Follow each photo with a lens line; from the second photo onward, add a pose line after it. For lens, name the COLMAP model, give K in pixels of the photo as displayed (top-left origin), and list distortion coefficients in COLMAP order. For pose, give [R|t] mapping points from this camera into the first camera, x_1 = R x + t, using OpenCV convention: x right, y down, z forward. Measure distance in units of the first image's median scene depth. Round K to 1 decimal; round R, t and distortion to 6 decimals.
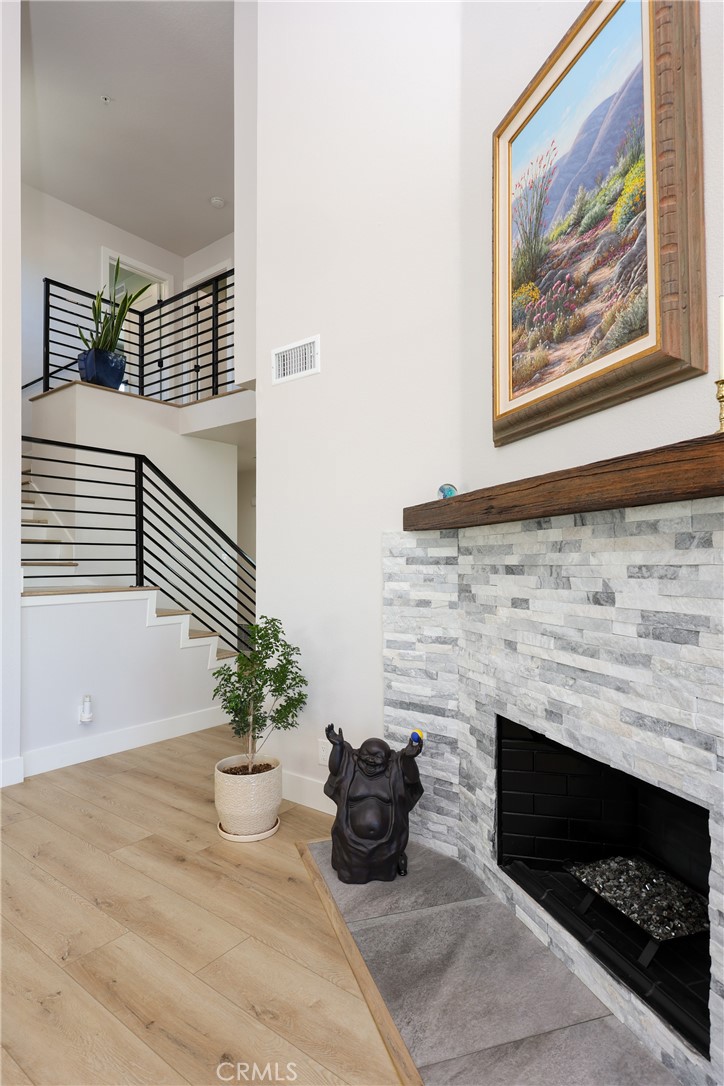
lens RADIAL K [[558.9, 0, 331.9], [0, 558.9, 545.5], [0, 0, 1]] dist [0.002527, 0.001915]
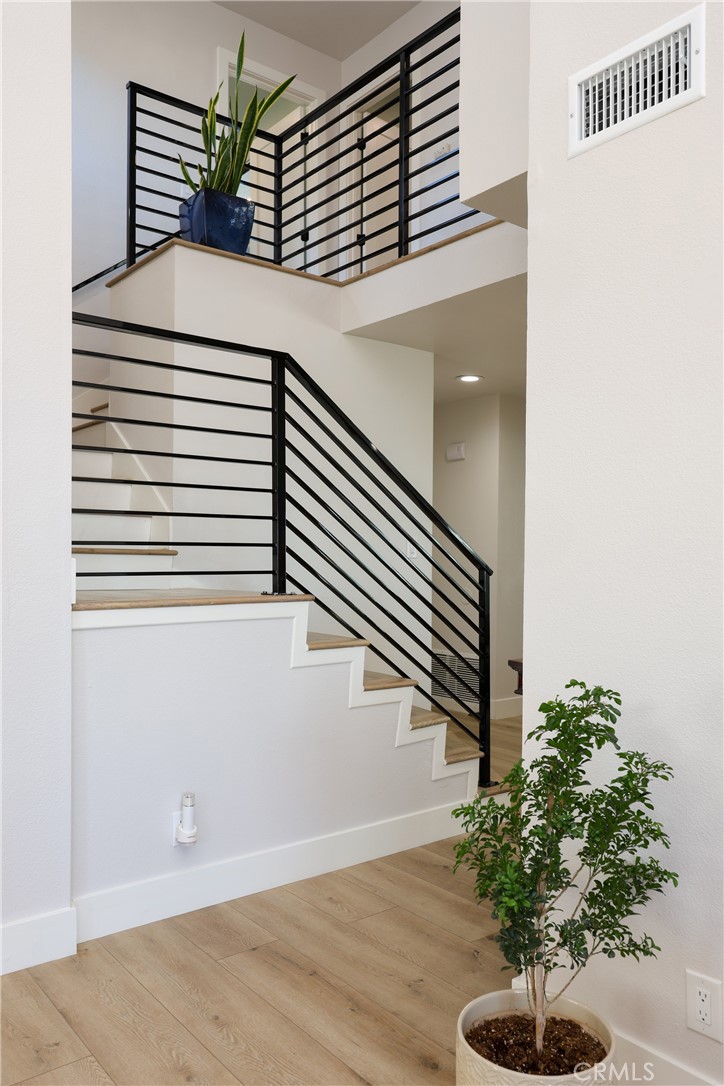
lens RADIAL K [[826.2, 0, 361.9], [0, 826.2, 544.4], [0, 0, 1]] dist [0.013677, -0.005062]
pose [[0.976257, 0.010022, -0.216385, -0.088630], [-0.005825, 0.999782, 0.020028, 0.007979], [0.216539, -0.018292, 0.976103, 0.224743]]
